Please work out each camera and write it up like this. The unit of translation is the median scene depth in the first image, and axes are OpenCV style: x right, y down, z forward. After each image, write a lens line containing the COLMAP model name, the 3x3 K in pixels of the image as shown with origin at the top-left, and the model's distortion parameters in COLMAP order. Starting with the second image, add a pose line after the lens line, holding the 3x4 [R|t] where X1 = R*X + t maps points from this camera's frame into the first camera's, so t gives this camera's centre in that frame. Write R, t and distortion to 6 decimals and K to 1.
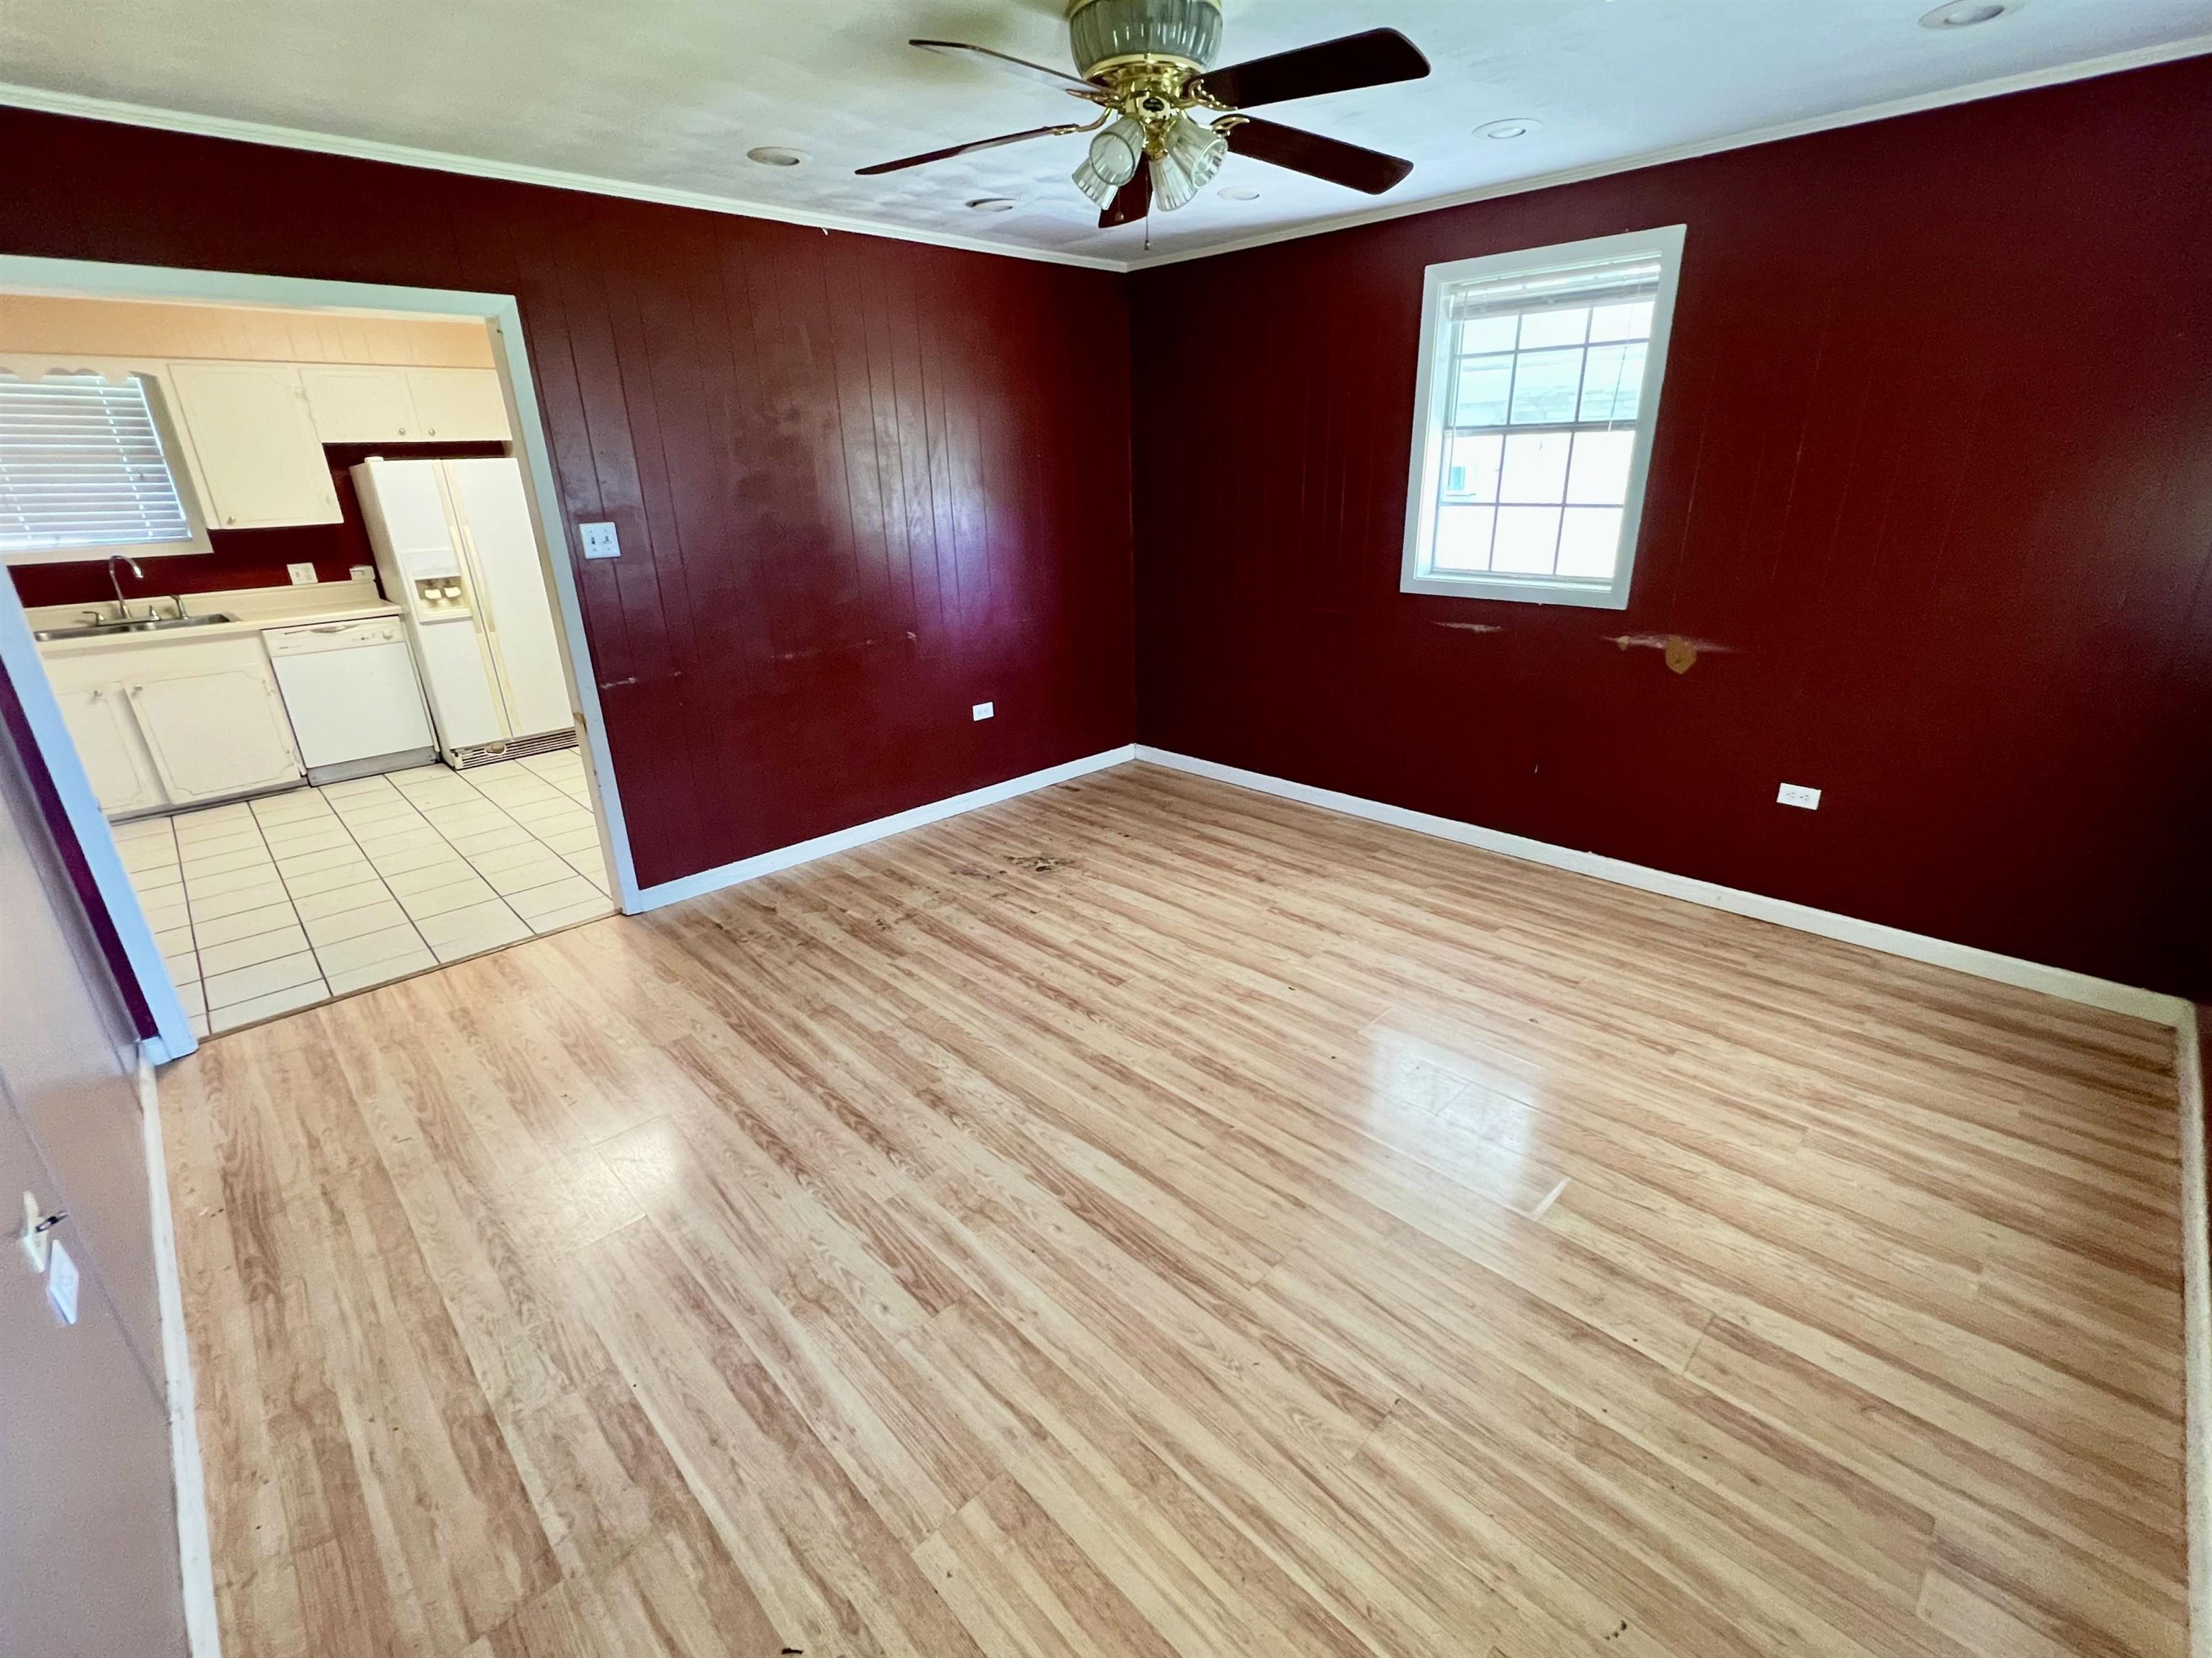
lens RADIAL K [[973.6, 0, 1101.0], [0, 973.6, 821.0], [0, 0, 1]] dist [-0.002312, 0.000036]
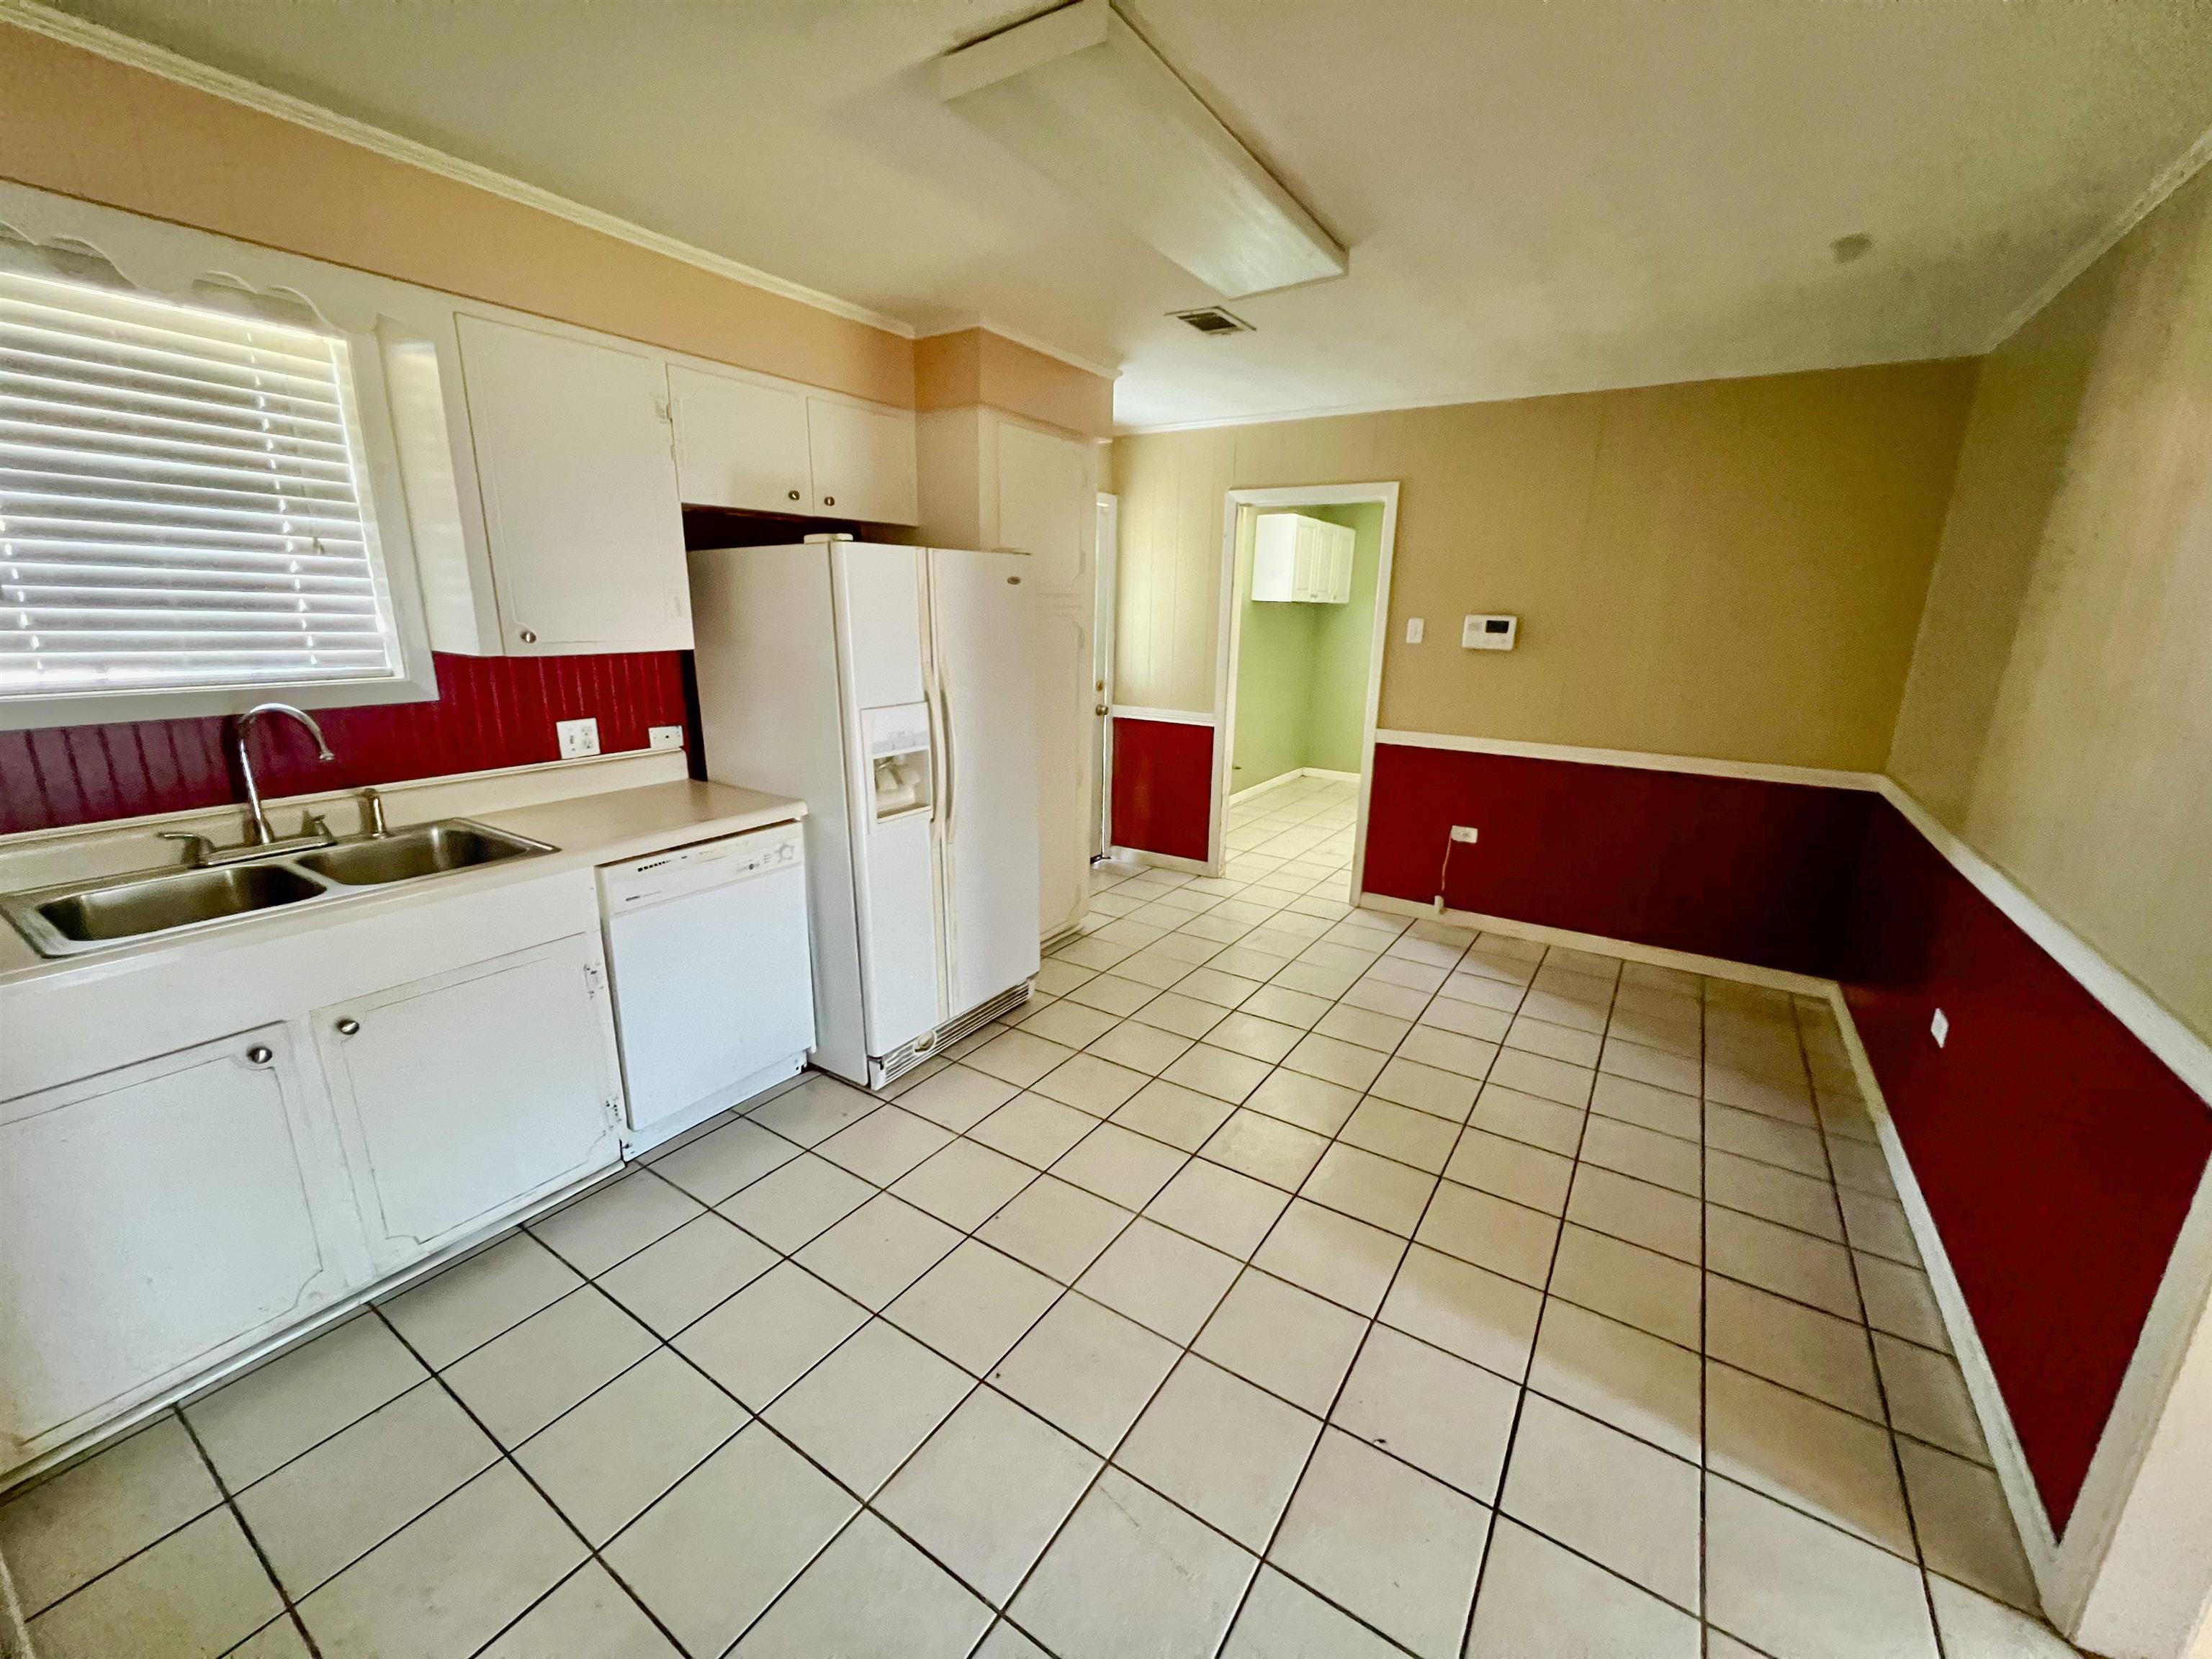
lens RADIAL K [[883.5, 0, 1096.0], [0, 883.5, 820.6], [0, 0, 1]] dist [-0.000657, 0.001002]
pose [[0.975609, -0.010122, 0.219281, -0.704013], [0.034168, 0.993764, -0.106143, -0.160240], [-0.216839, 0.111046, 0.969871, 0.510782]]
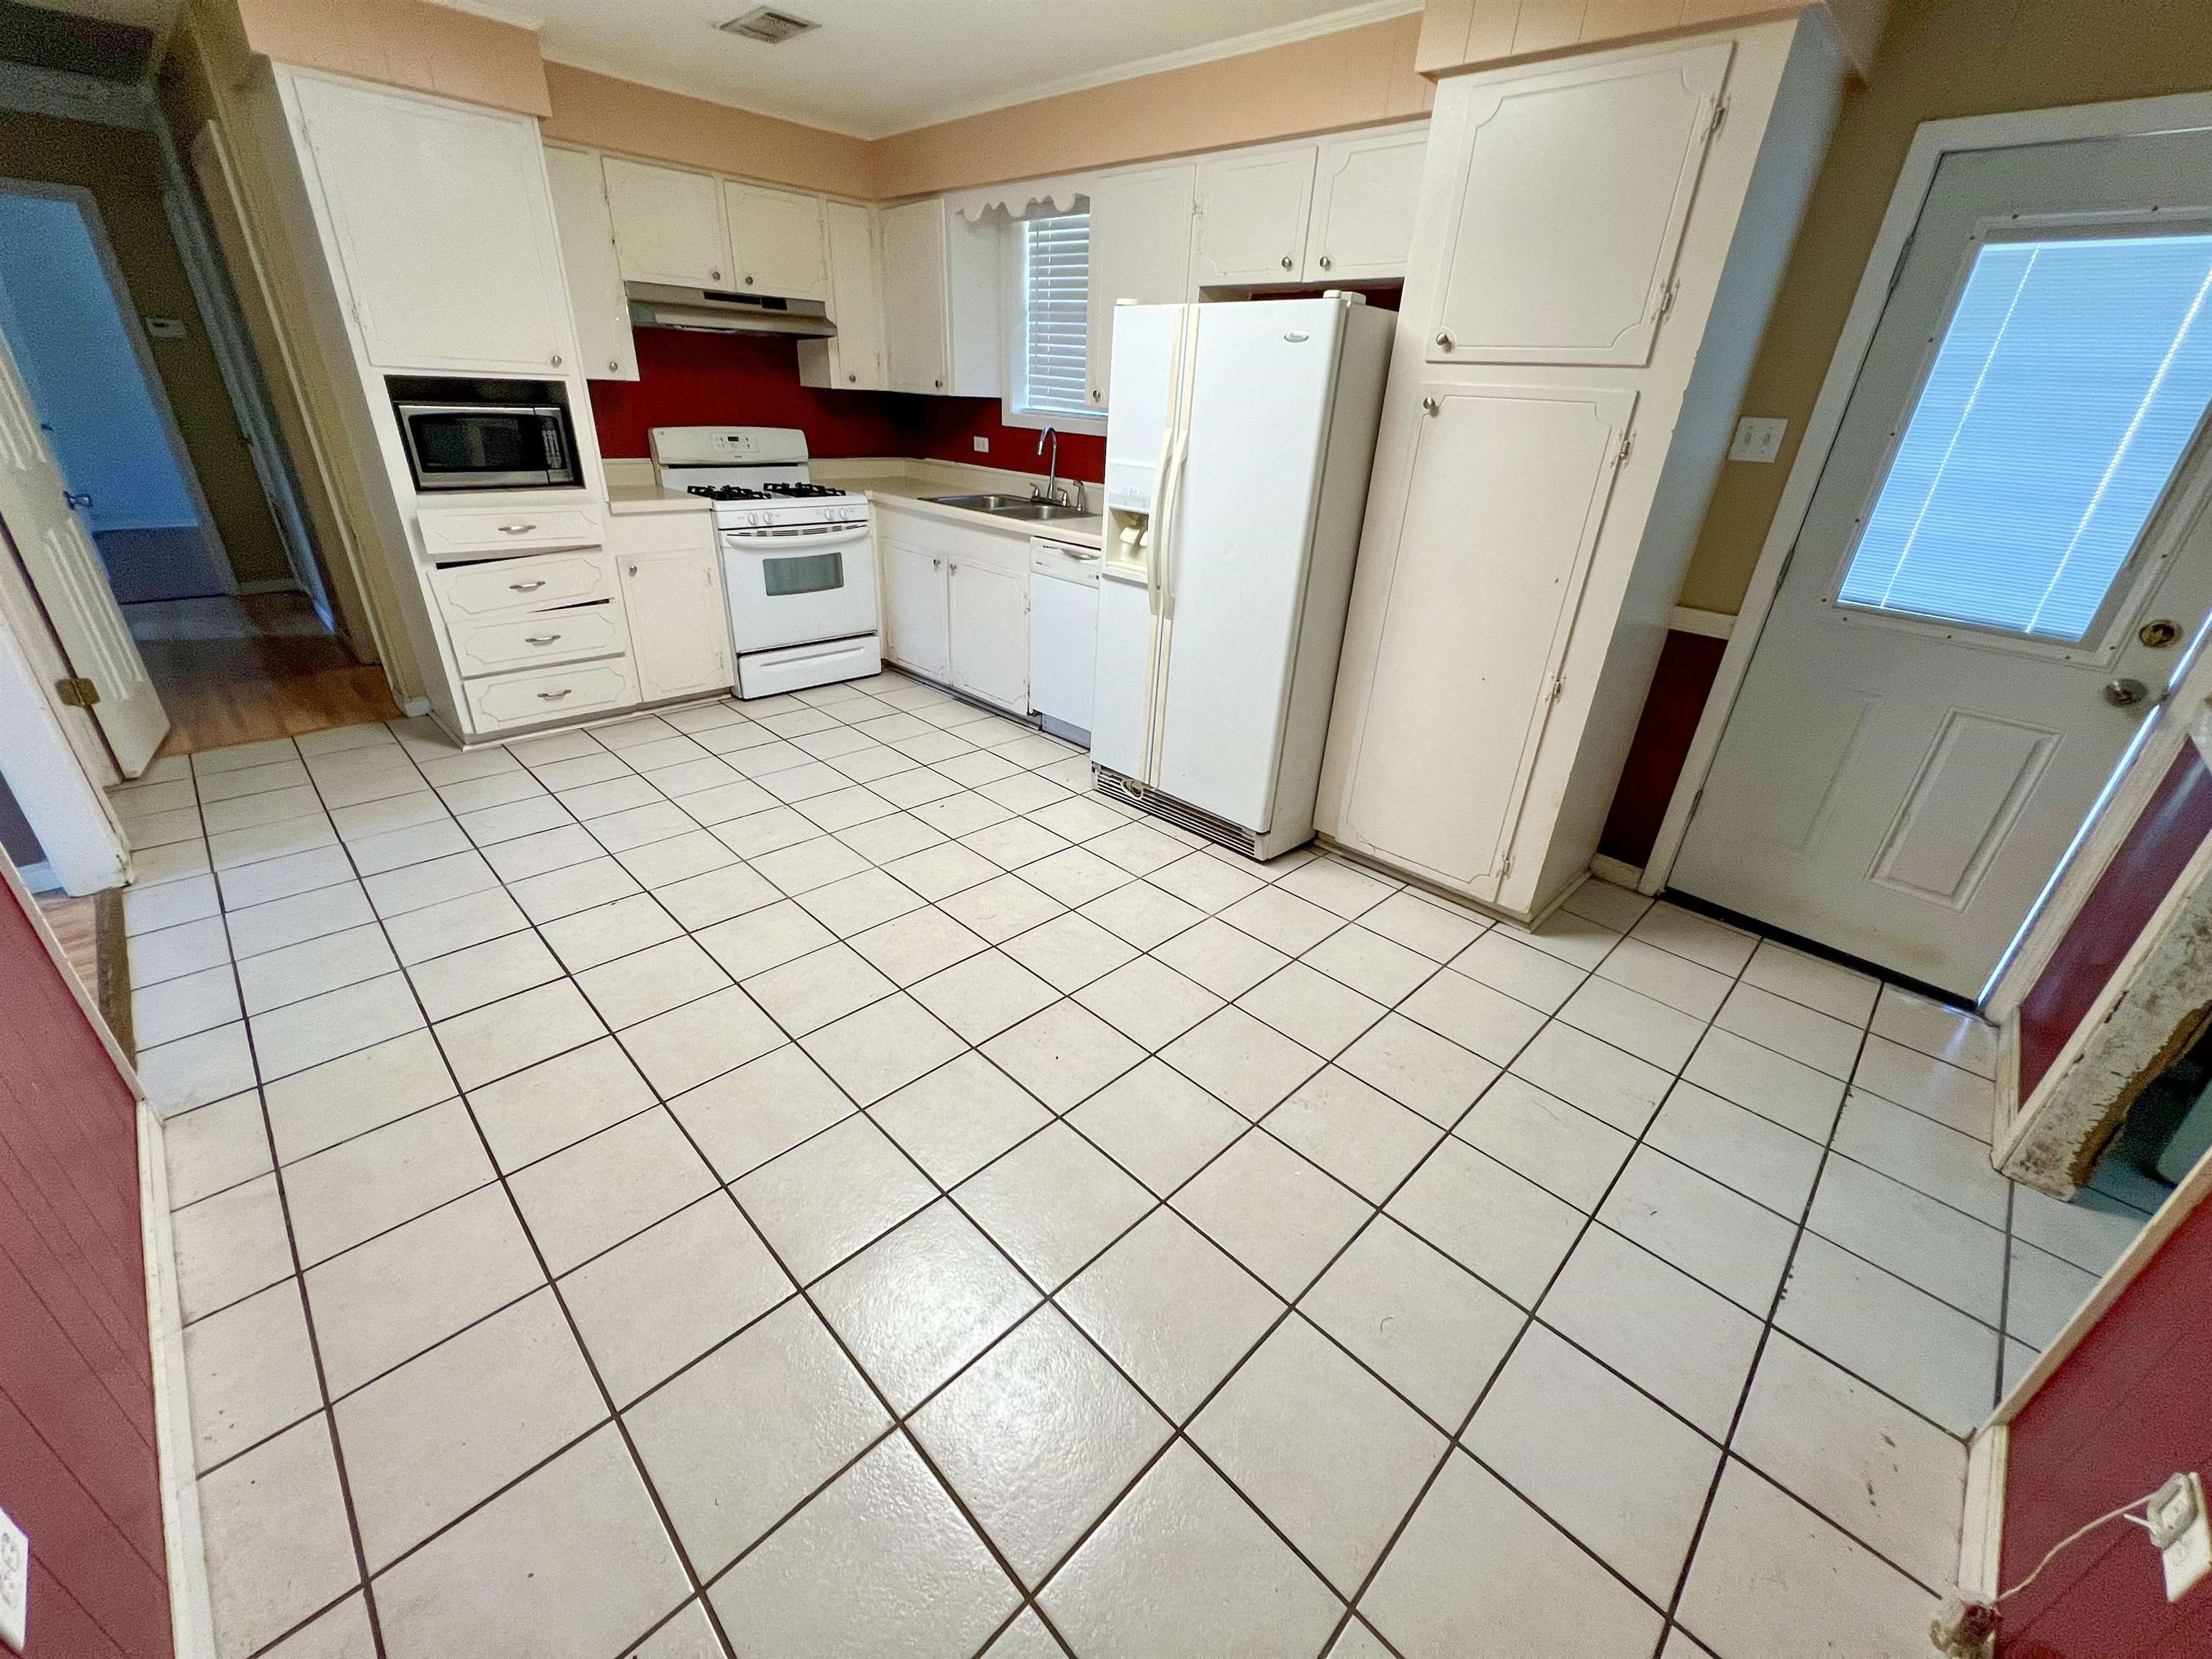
lens RADIAL K [[883.5, 0, 1104.8], [0, 883.5, 817.6], [0, 0, 1]] dist [-0.000657, 0.001002]
pose [[0.031022, 0.467899, -0.883237, -0.106730], [-0.399347, 0.815870, 0.418184, -0.327086], [0.916275, 0.339745, 0.212164, 0.957503]]
